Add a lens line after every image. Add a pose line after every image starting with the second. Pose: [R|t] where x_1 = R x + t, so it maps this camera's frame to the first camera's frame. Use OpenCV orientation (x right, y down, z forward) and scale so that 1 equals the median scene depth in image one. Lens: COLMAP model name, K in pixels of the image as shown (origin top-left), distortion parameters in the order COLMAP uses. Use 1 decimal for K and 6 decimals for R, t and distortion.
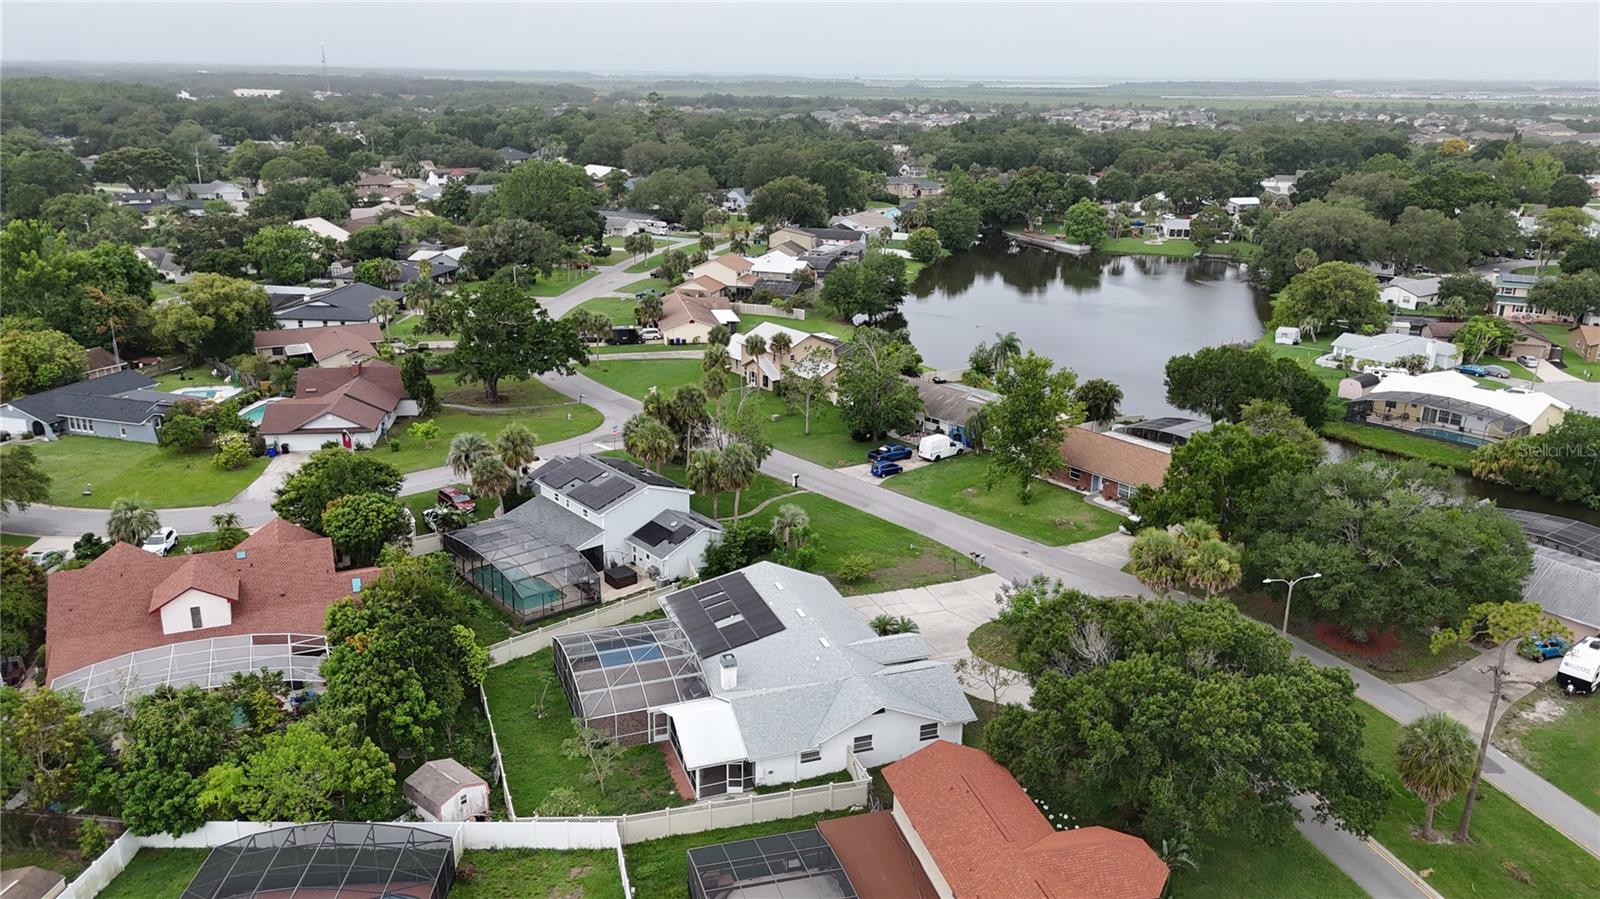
lens RADIAL K [[1178.0, 0, 800.0], [0, 1178.0, 449.5], [0, 0, 1]] dist [0.066172, -0.050079]
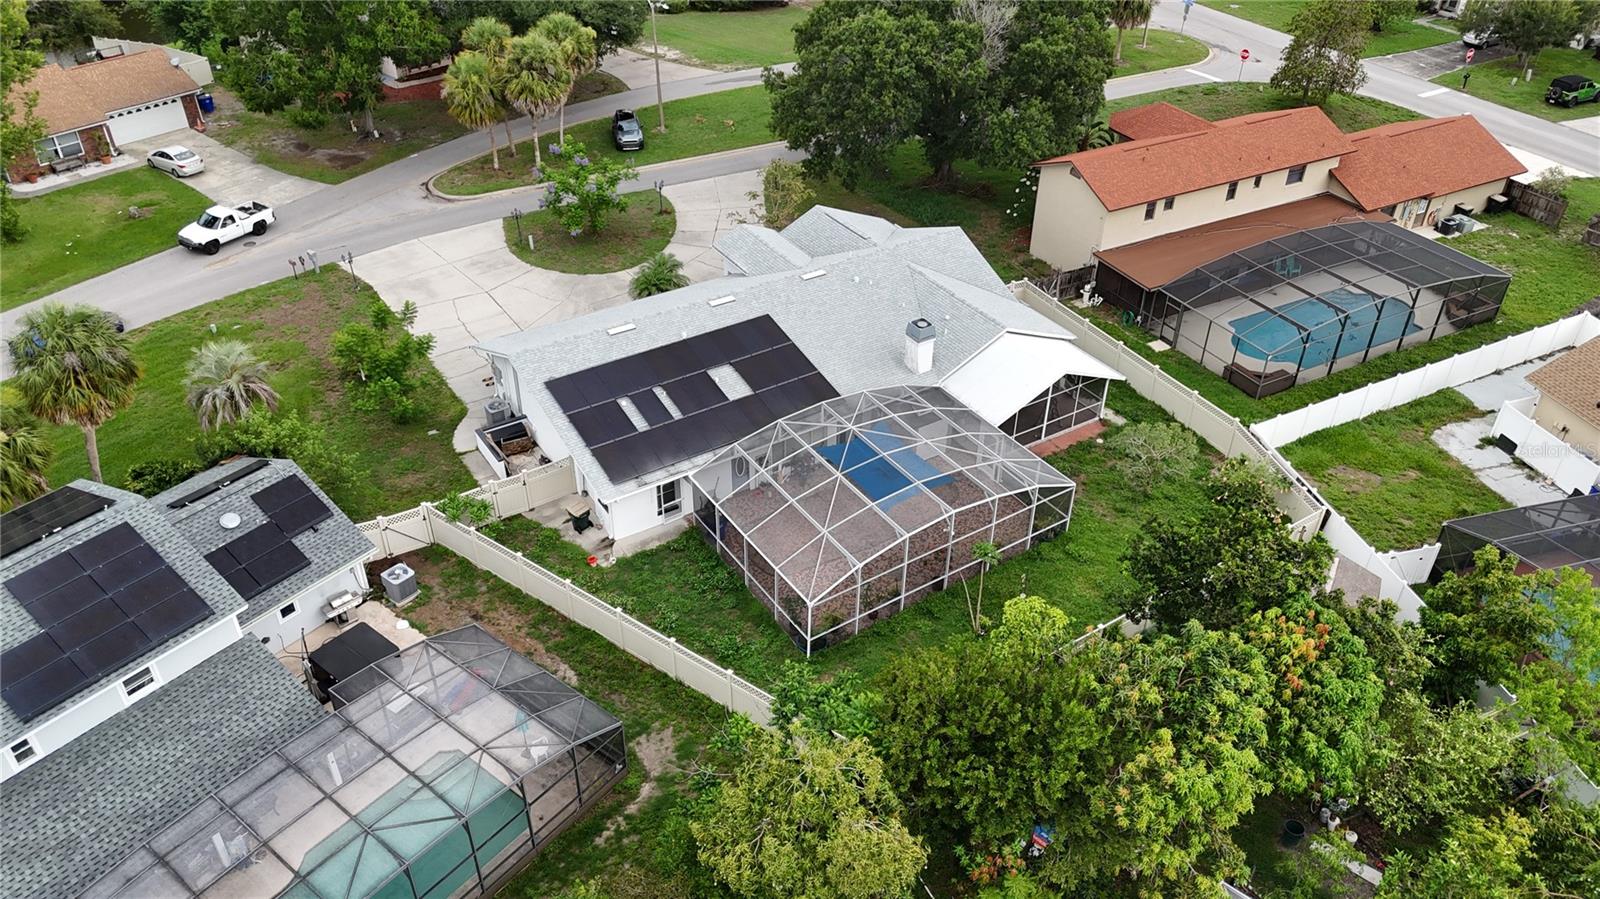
lens RADIAL K [[1178.0, 0, 800.0], [0, 1178.0, 449.5], [0, 0, 1]] dist [0.066172, -0.050079]
pose [[-0.217267, -0.579364, 0.785578, -0.450918], [0.286502, 0.731505, 0.618723, -0.145913], [-0.933119, 0.359497, 0.007057, 0.827945]]
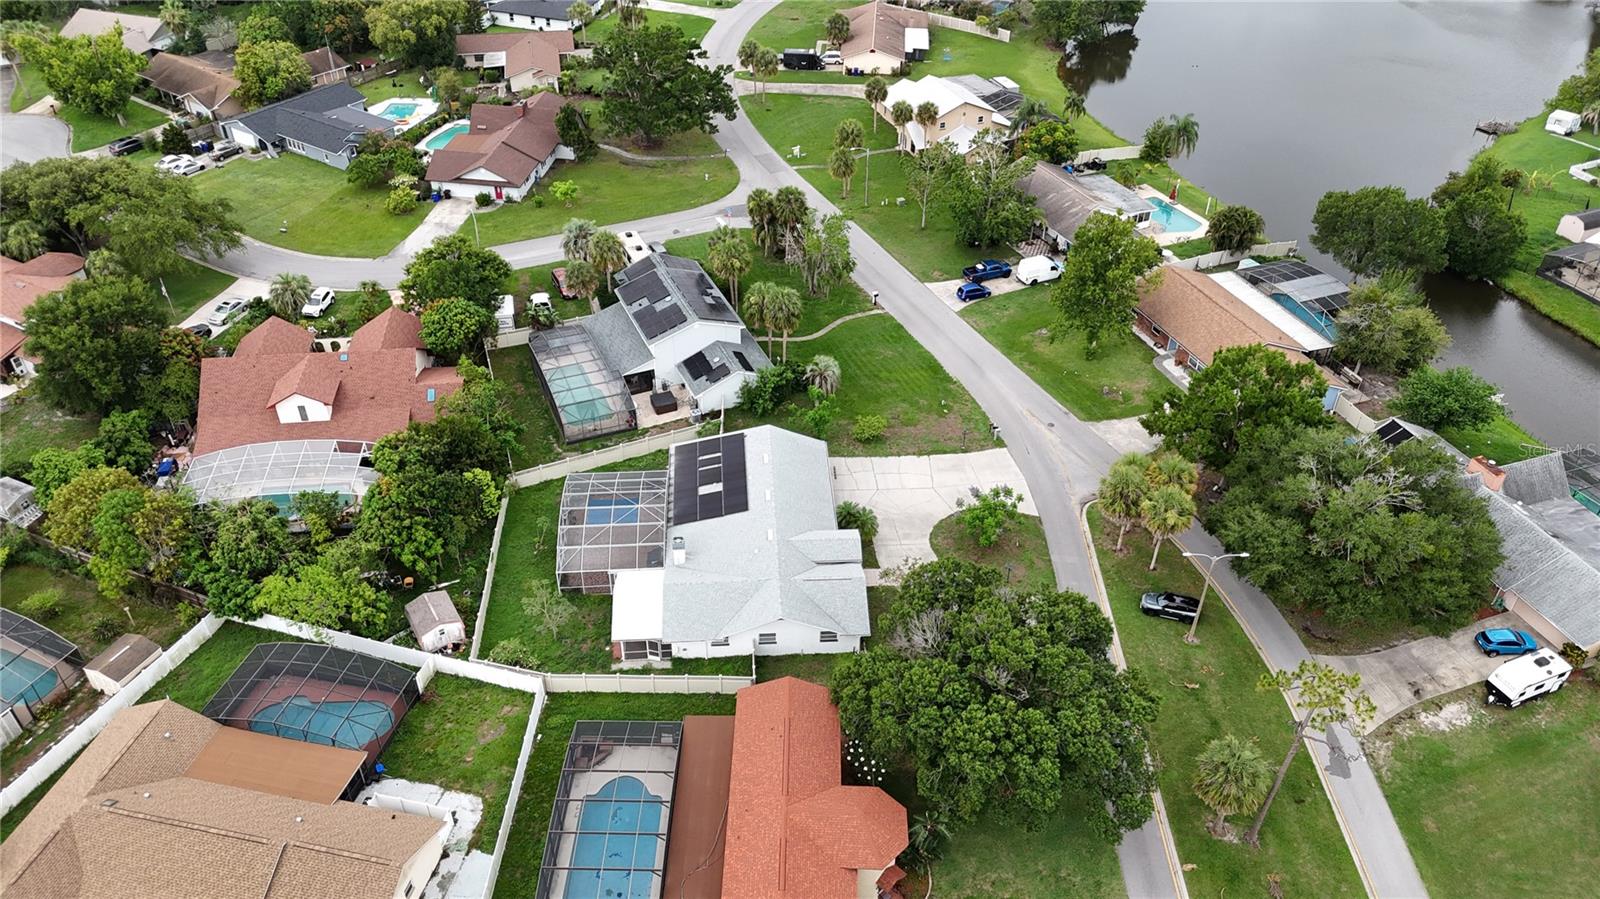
lens RADIAL K [[1178.0, 0, 800.0], [0, 1178.0, 449.5], [0, 0, 1]] dist [0.066172, -0.050079]
pose [[0.959559, 0.168778, -0.225301, 0.232603], [-0.084188, 0.935760, 0.342442, -0.244477], [0.268624, -0.309625, 0.912126, -0.005170]]
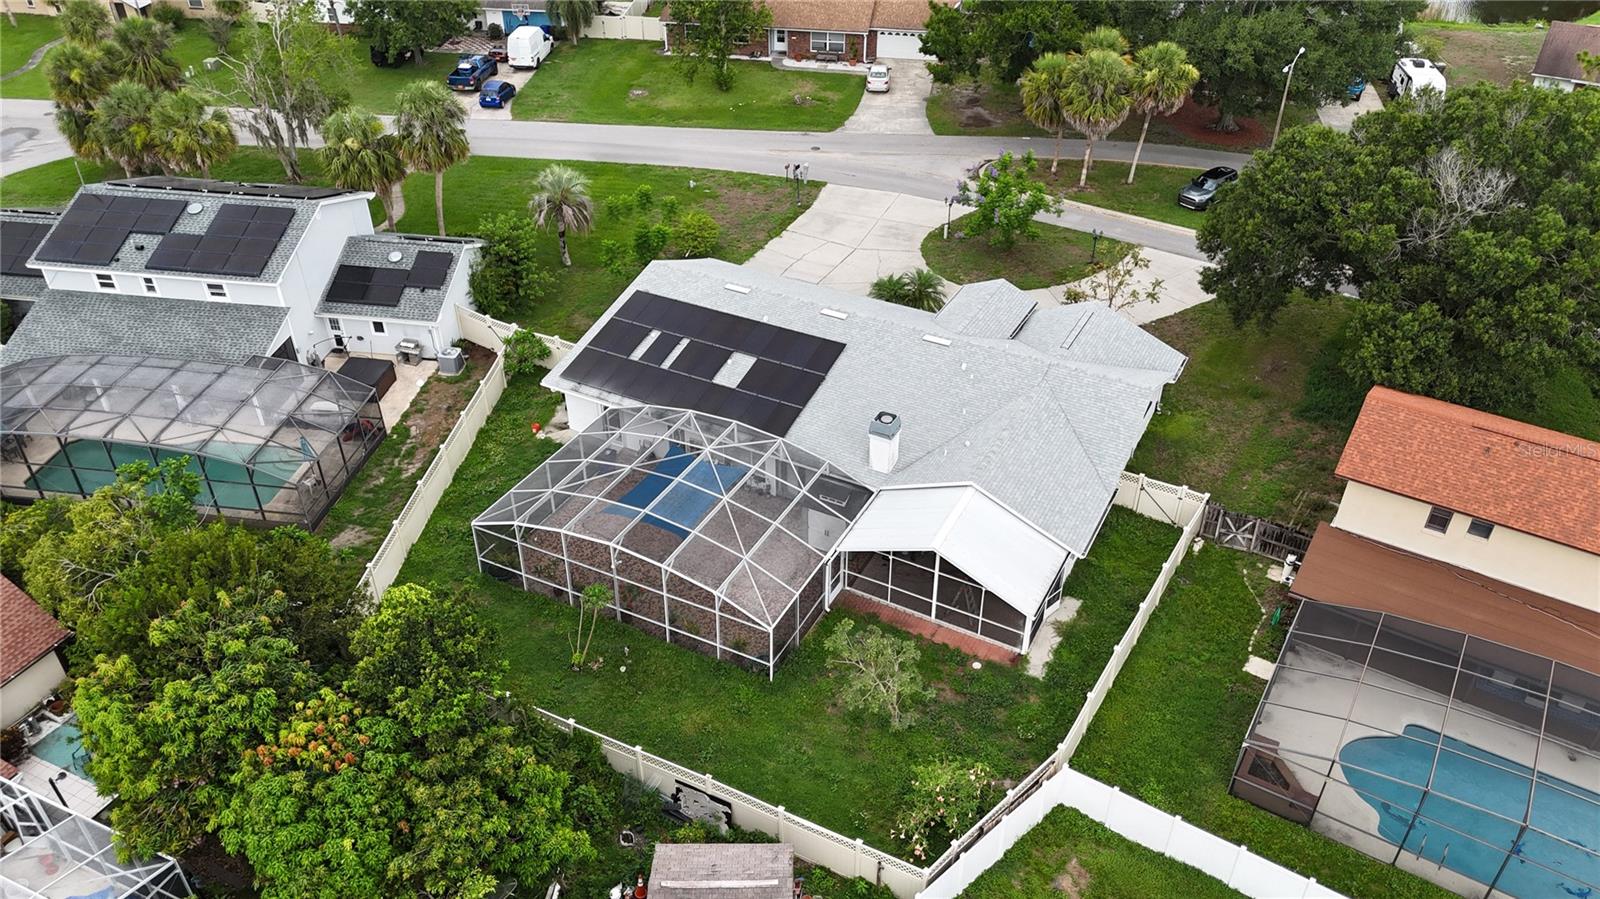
lens RADIAL K [[1178.0, 0, 800.0], [0, 1178.0, 449.5], [0, 0, 1]] dist [0.066172, -0.050079]
pose [[0.741256, -0.401095, 0.538203, -0.306093], [0.212152, 0.900721, 0.379069, -0.025876], [-0.636814, -0.166806, 0.752758, 0.459100]]
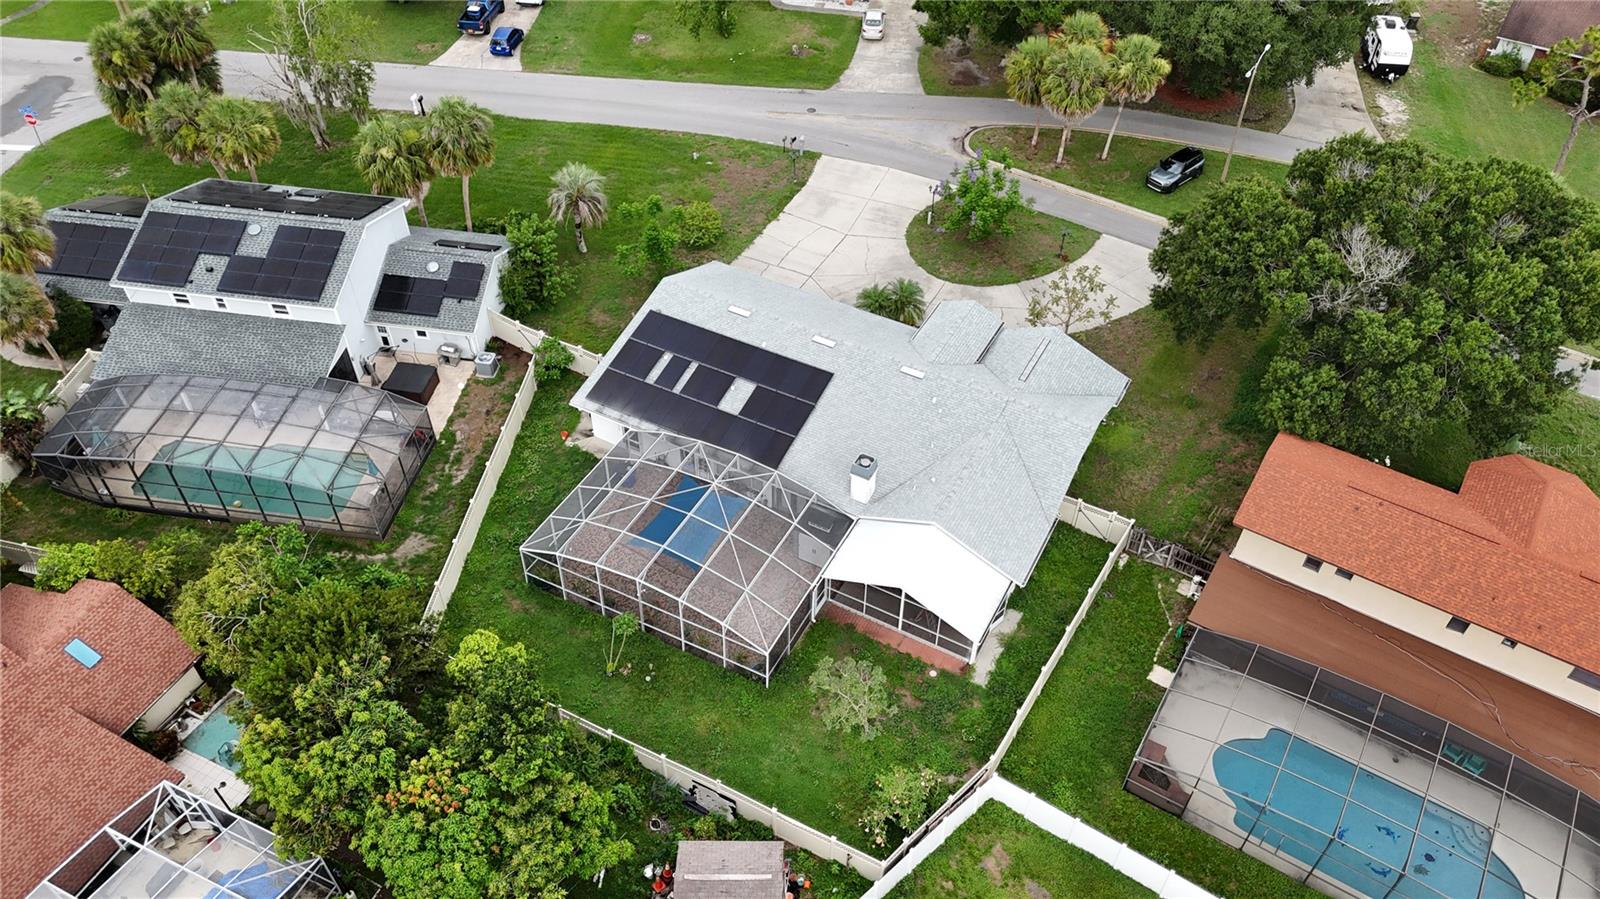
lens RADIAL K [[1178.0, 0, 800.0], [0, 1178.0, 449.5], [0, 0, 1]] dist [0.066172, -0.050079]
pose [[0.743796, -0.474992, 0.470266, -0.305569], [0.202051, 0.830427, 0.519198, -0.141890], [-0.637136, -0.291160, 0.713641, 0.419515]]
